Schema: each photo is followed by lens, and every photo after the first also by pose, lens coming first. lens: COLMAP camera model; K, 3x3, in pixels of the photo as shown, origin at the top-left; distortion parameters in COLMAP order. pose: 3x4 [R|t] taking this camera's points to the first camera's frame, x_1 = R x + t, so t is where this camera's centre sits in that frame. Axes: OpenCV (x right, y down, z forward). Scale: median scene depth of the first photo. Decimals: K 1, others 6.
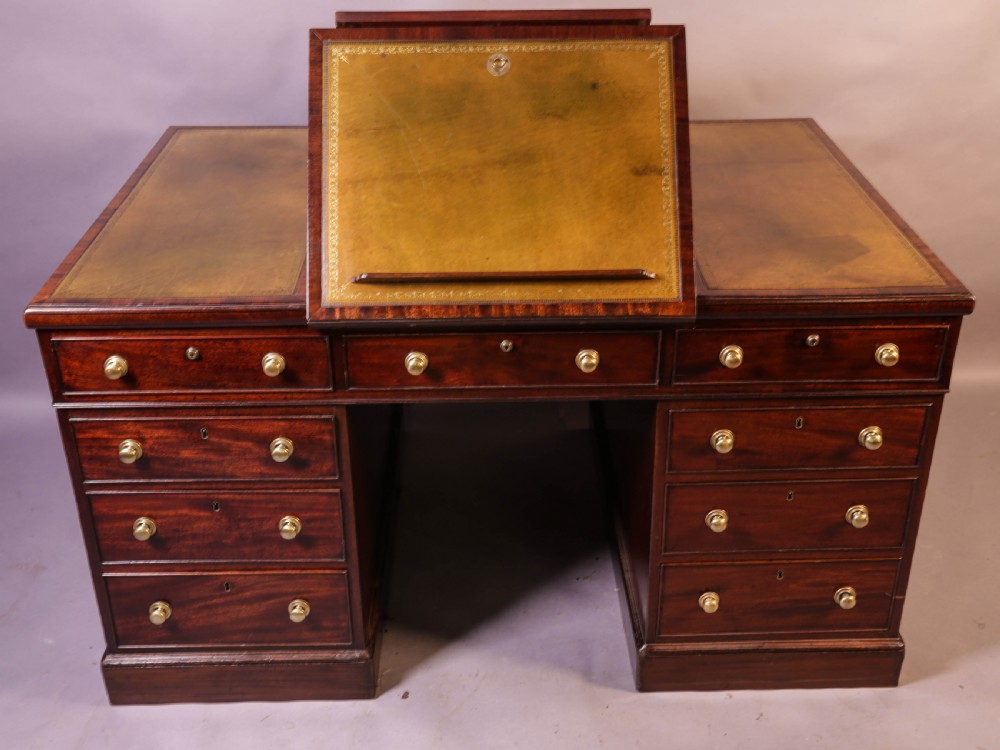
lens RADIAL K [[1146.4, 0, 499.8], [0, 1146.4, 375.4], [0, 0, 1]] dist [0.018704, 0.000000]
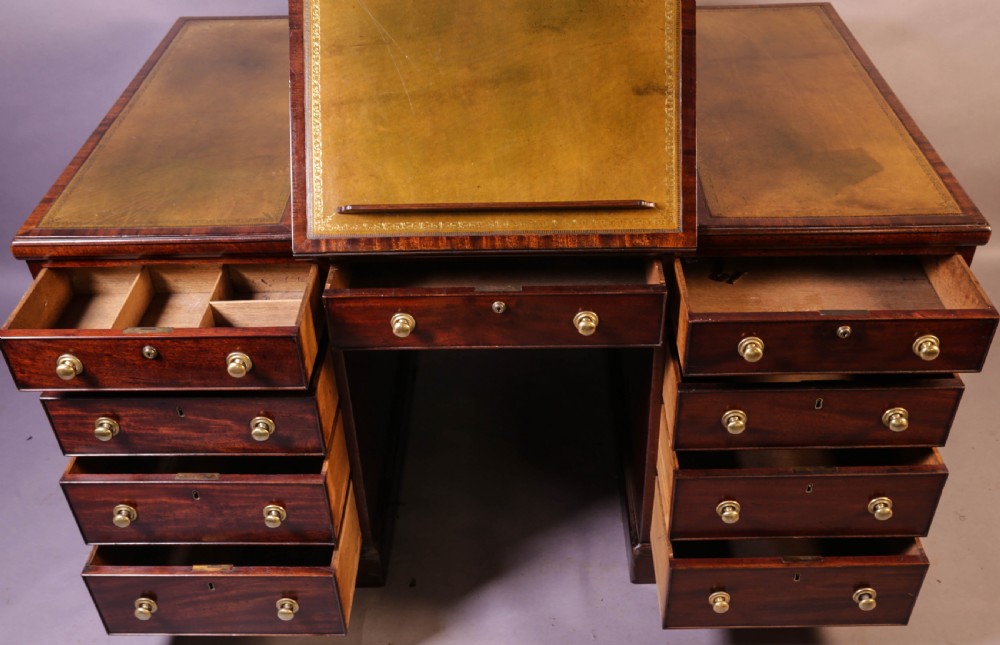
lens RADIAL K [[988.0, 0, 498.8], [0, 988.0, 372.1], [0, 0, 1]] dist [-0.021733, 0.000000]
pose [[0.999146, 0.006649, -0.040779, 0.038902], [0.000869, 0.983366, 0.181634, -0.094831], [0.041308, -0.181515, 0.982520, 0.158011]]
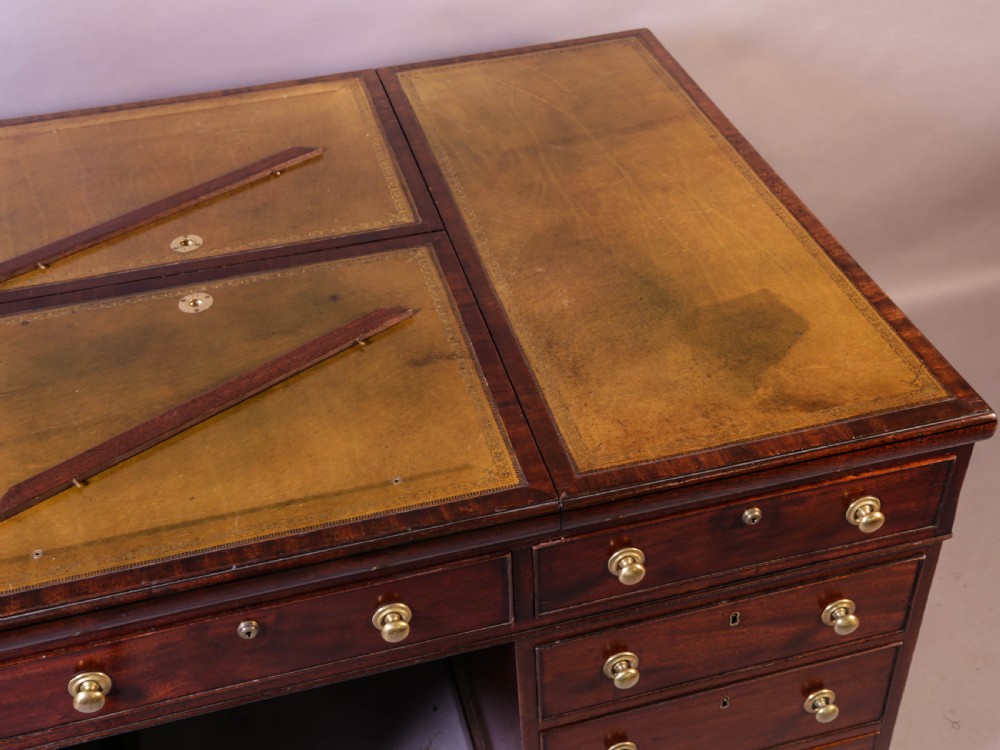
lens RADIAL K [[1210.7, 0, 493.5], [0, 1210.7, 364.9], [0, 0, 1]] dist [0.032951, 0.000000]
pose [[0.972863, -0.165281, 0.161929, 0.047241], [0.136360, 0.974925, 0.175861, -0.236670], [-0.186935, -0.149008, 0.971006, 0.404652]]
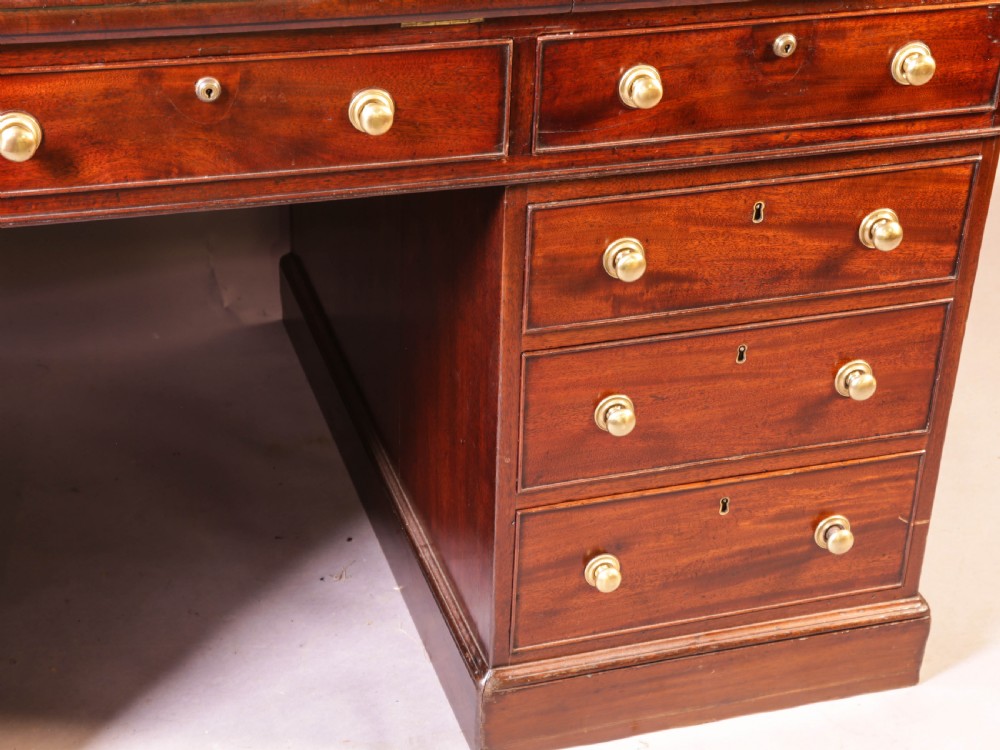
lens RADIAL K [[1820.6, 0, 490.2], [0, 1820.6, 380.9], [0, 0, 1]] dist [0.185610, 0.000000]
pose [[0.959953, -0.100556, 0.261494, -0.092709], [0.091081, 0.994679, 0.048135, 0.068761], [-0.264943, -0.022390, 0.964004, 0.212541]]
